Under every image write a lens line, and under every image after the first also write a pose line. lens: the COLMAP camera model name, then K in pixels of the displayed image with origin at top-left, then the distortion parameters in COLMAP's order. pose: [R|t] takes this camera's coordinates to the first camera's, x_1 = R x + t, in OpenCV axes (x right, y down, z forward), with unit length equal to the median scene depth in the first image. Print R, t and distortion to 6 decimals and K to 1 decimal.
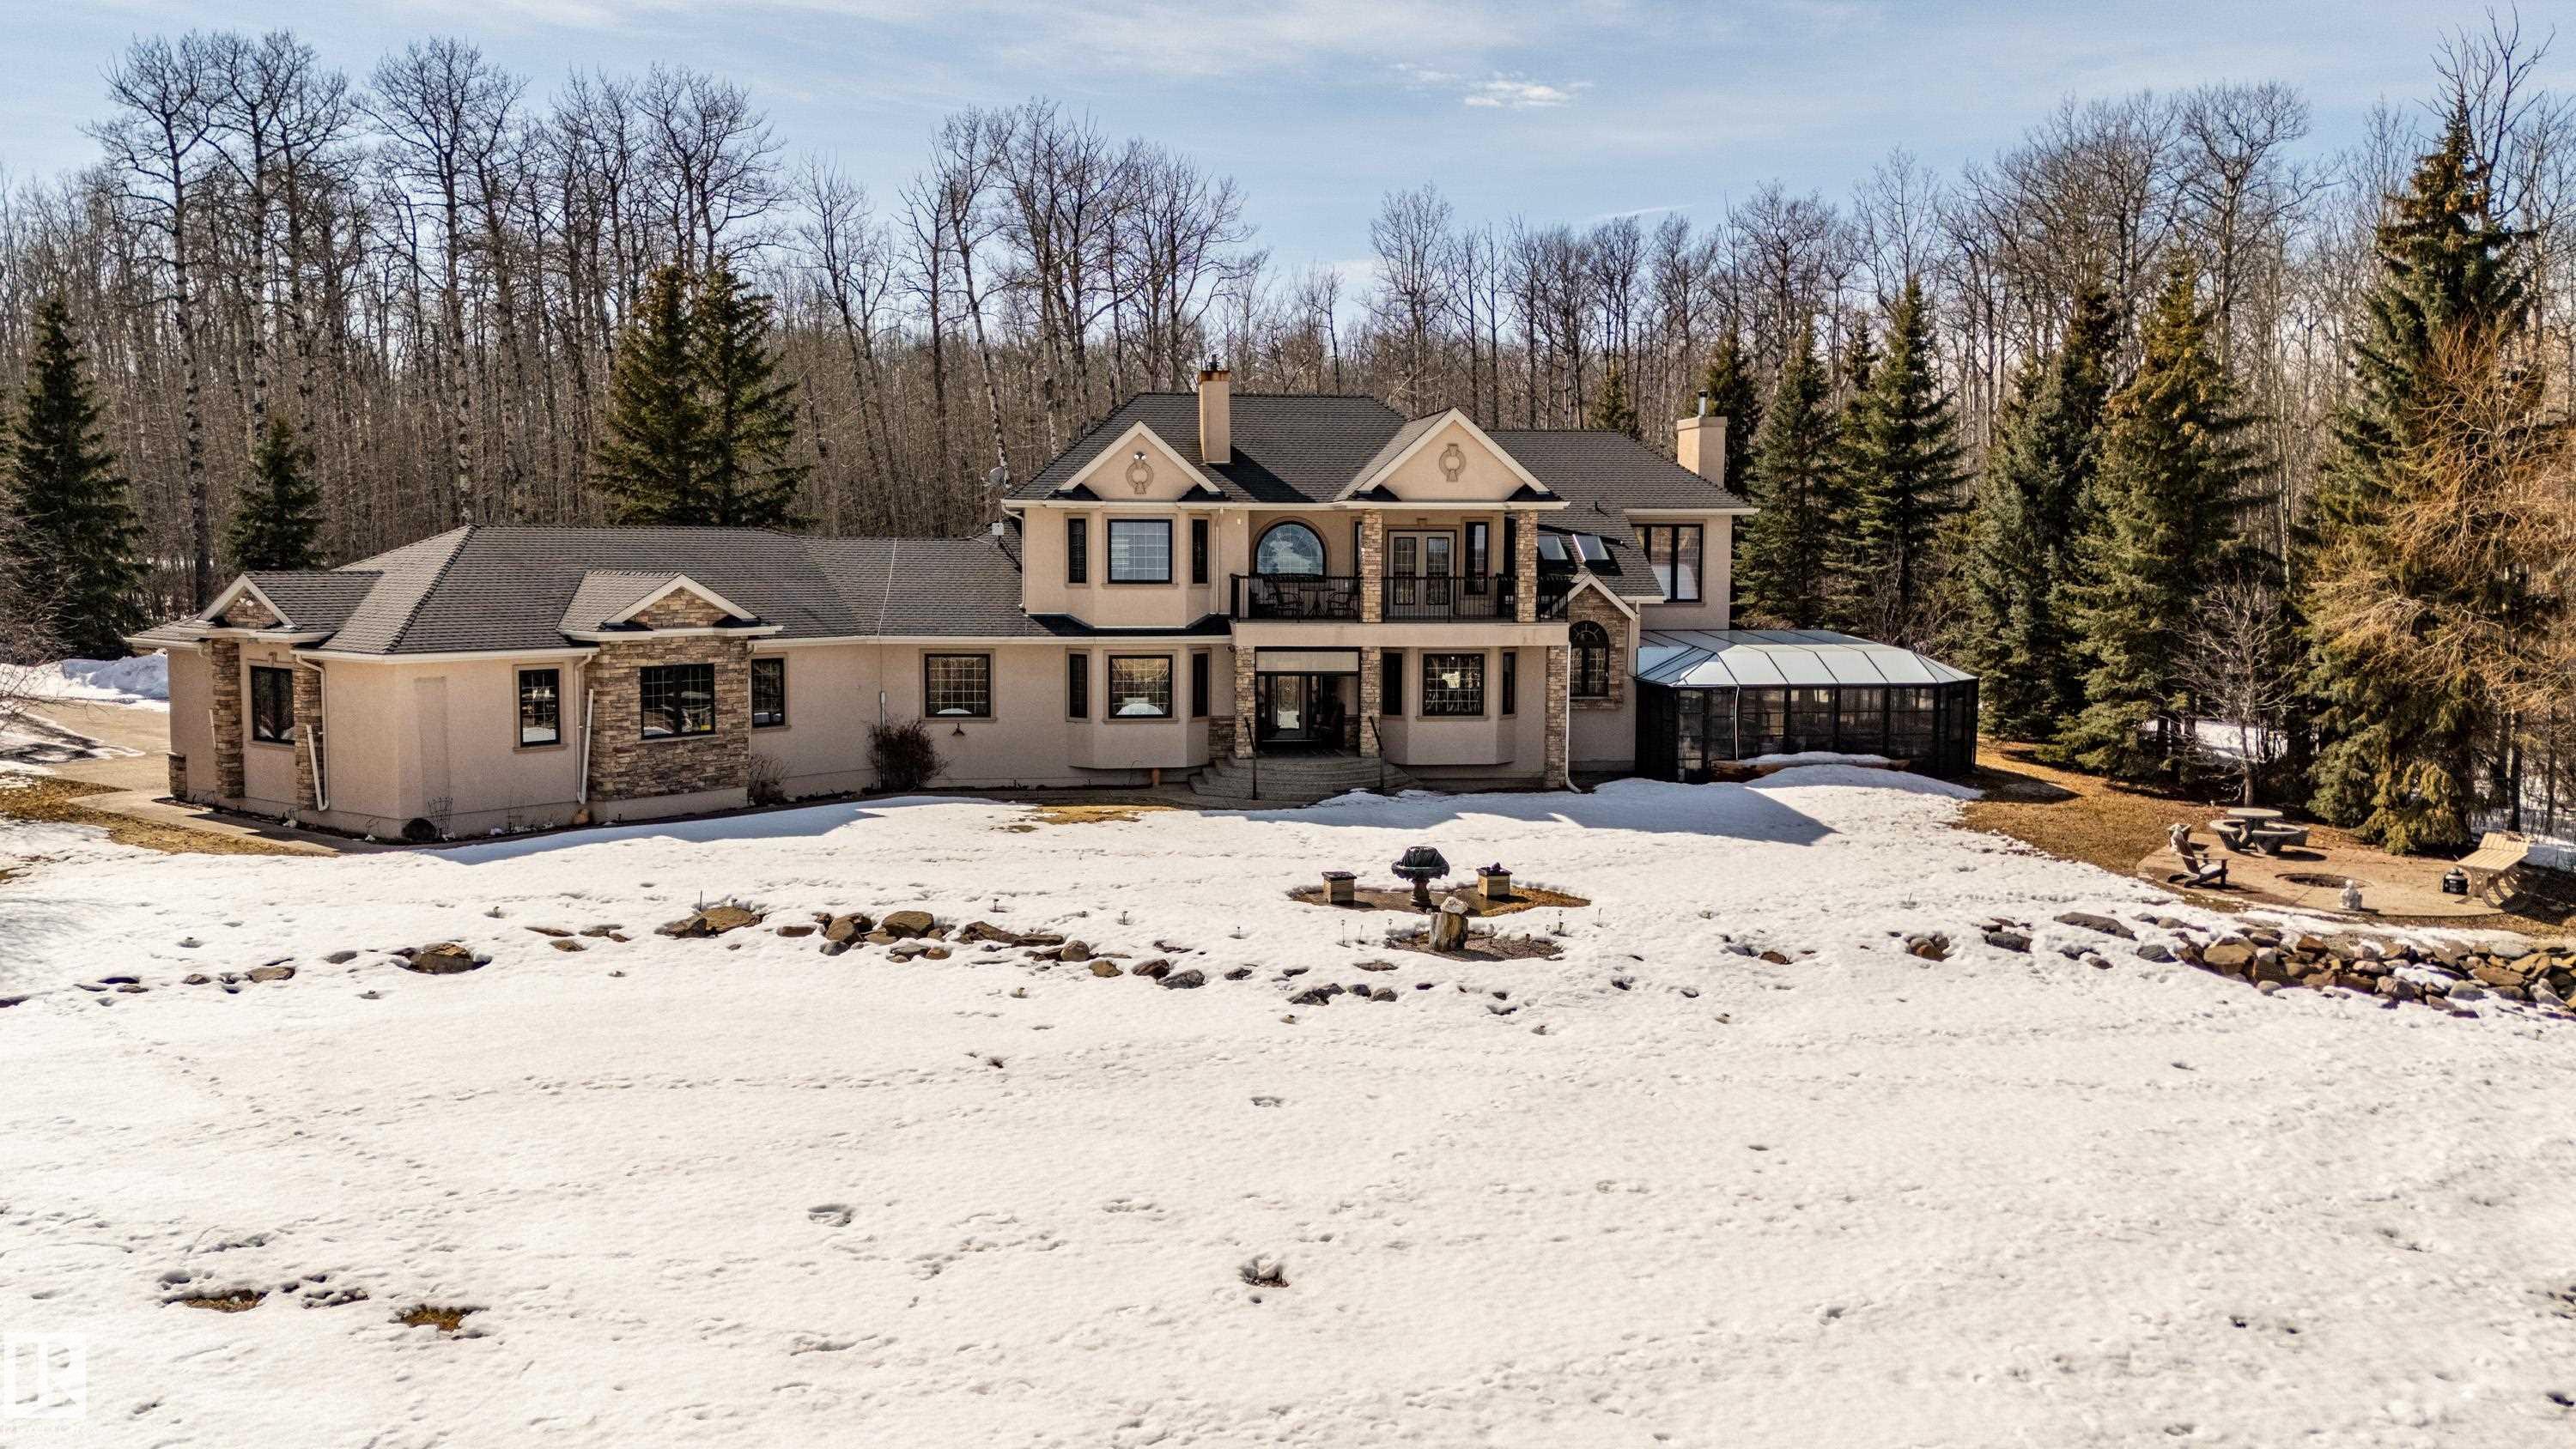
lens RADIAL K [[1889.2, 0, 1288.0], [0, 1889.2, 724.5], [0, 0, 1]] dist [0.002014, -0.000826]
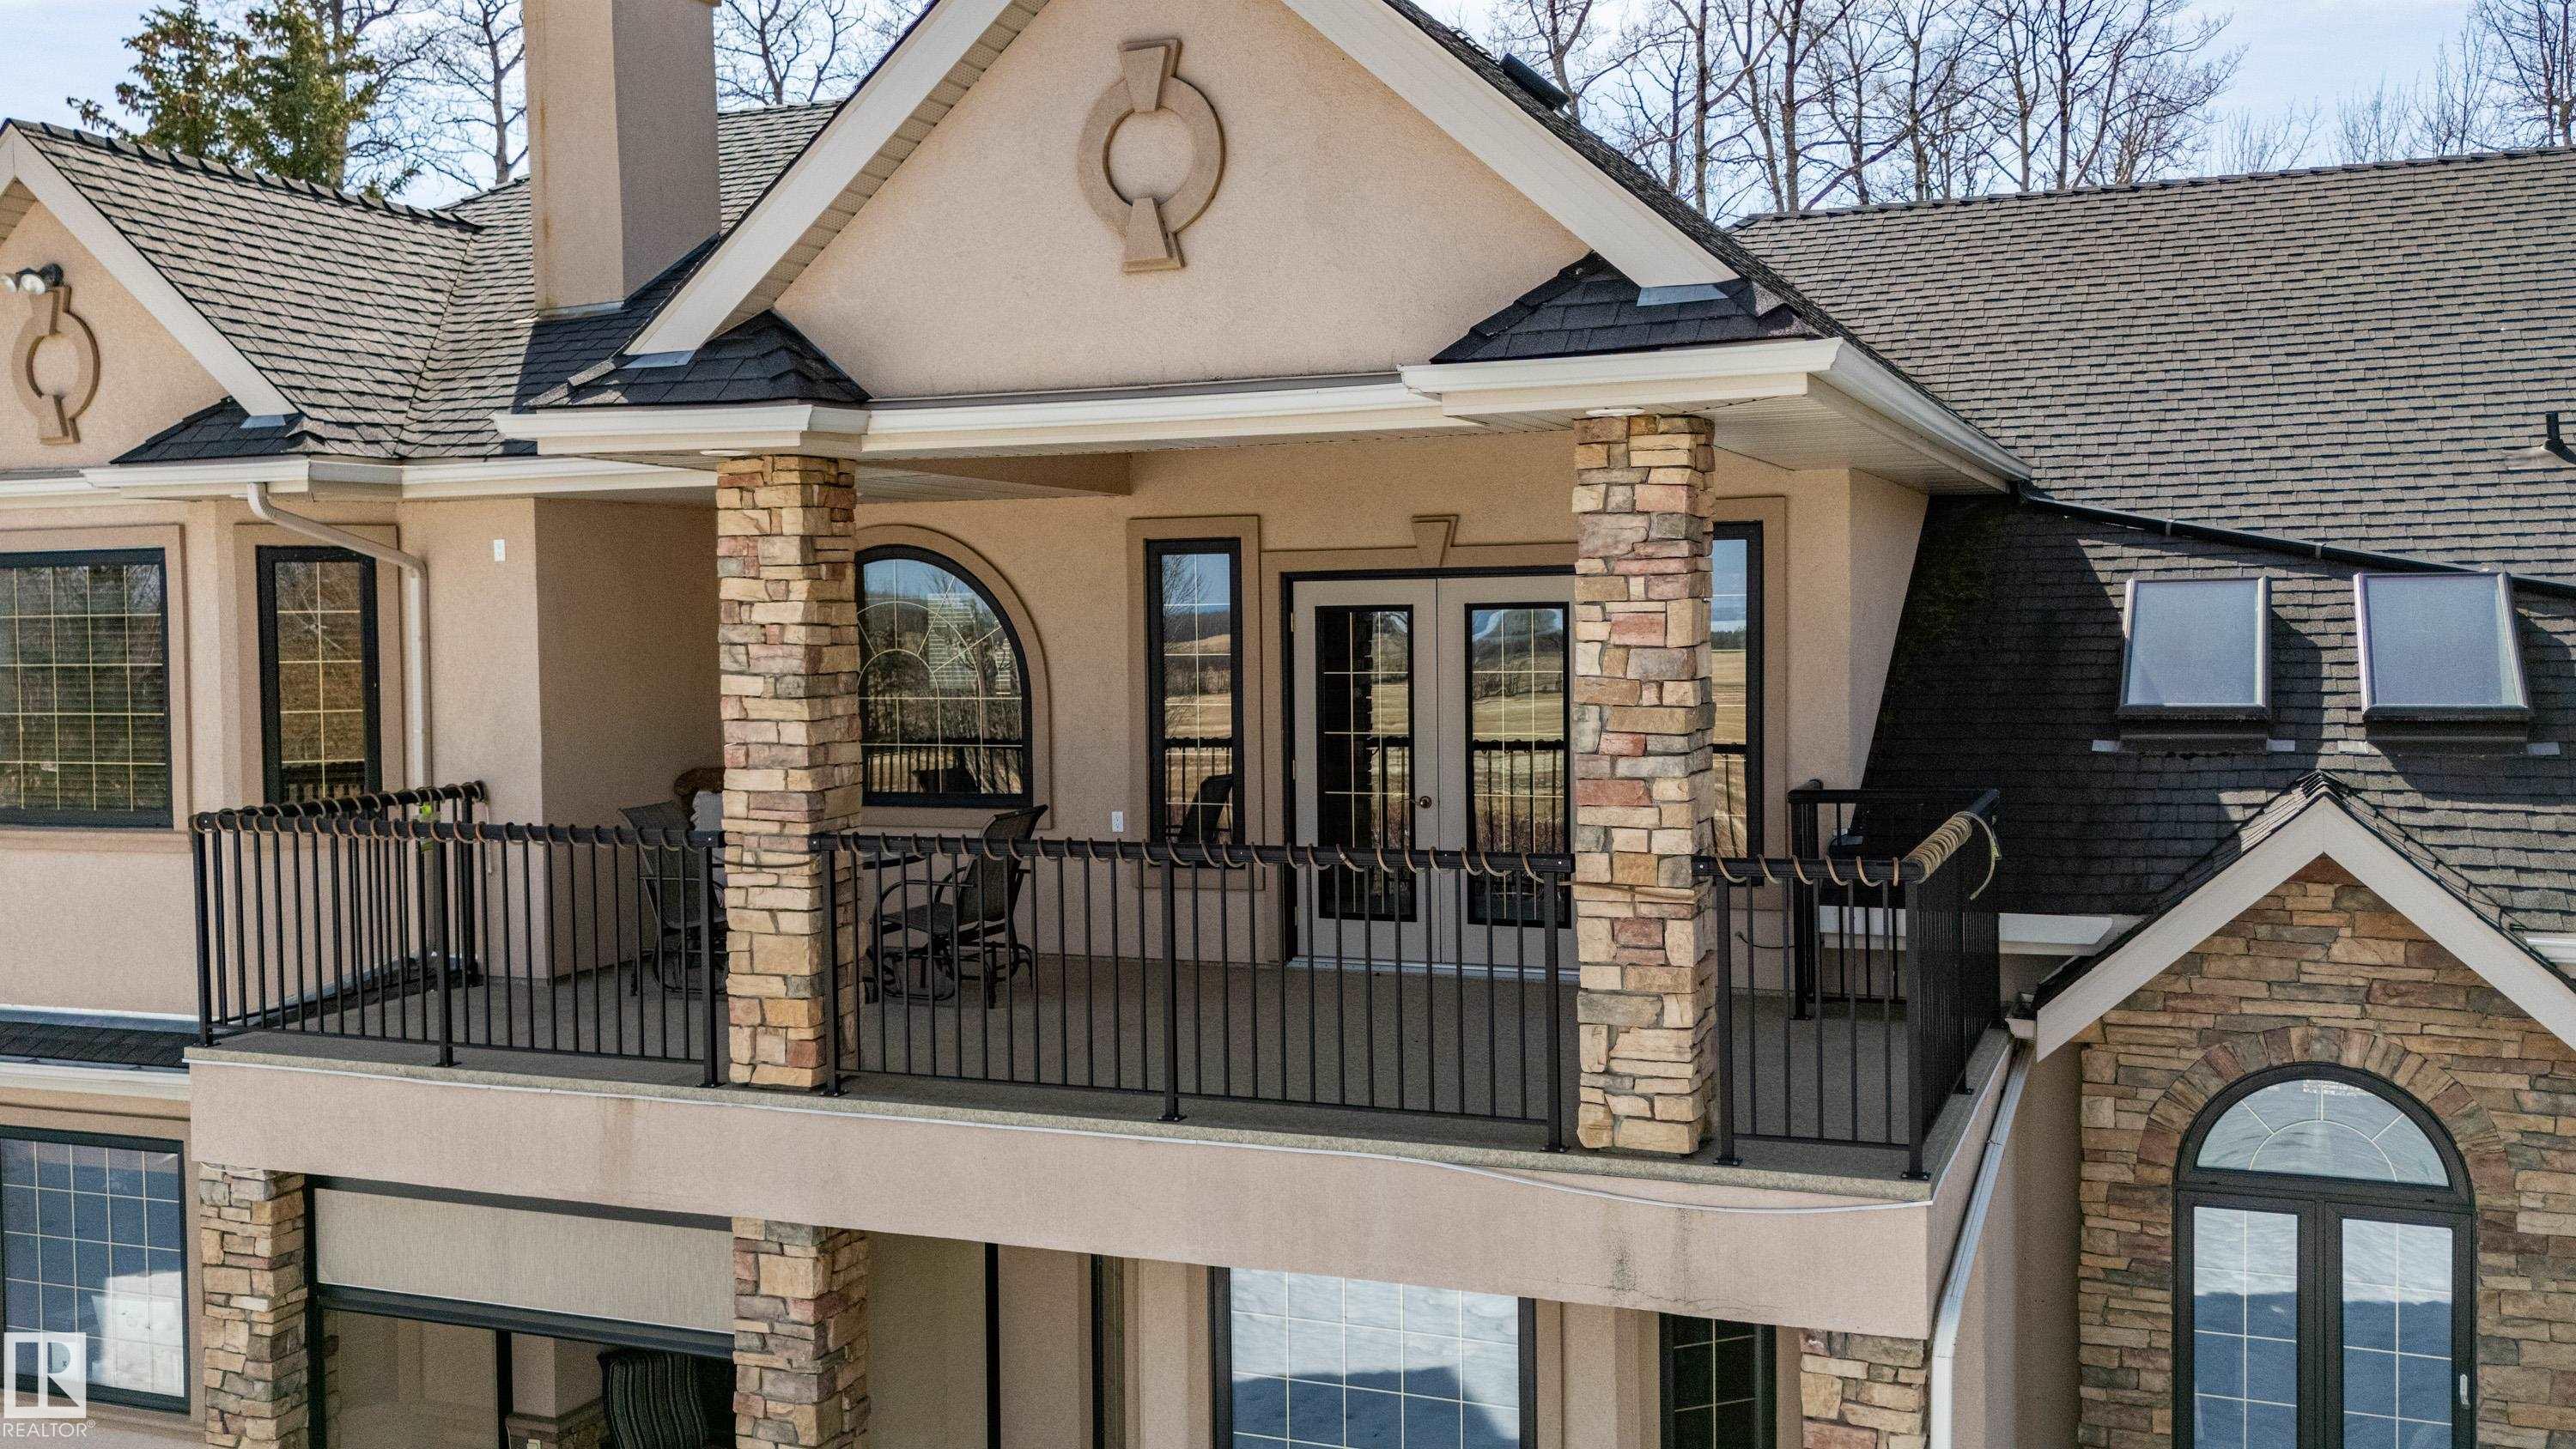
lens RADIAL K [[2226.8, 0, 1288.0], [0, 2226.8, 724.5], [0, 0, 1]] dist [0.163949, -0.010434]
pose [[0.889464, 0.012980, -0.456820, 0.184643], [-0.026752, 0.999361, -0.023694, -0.084288], [0.456221, 0.033296, 0.889243, 0.828491]]
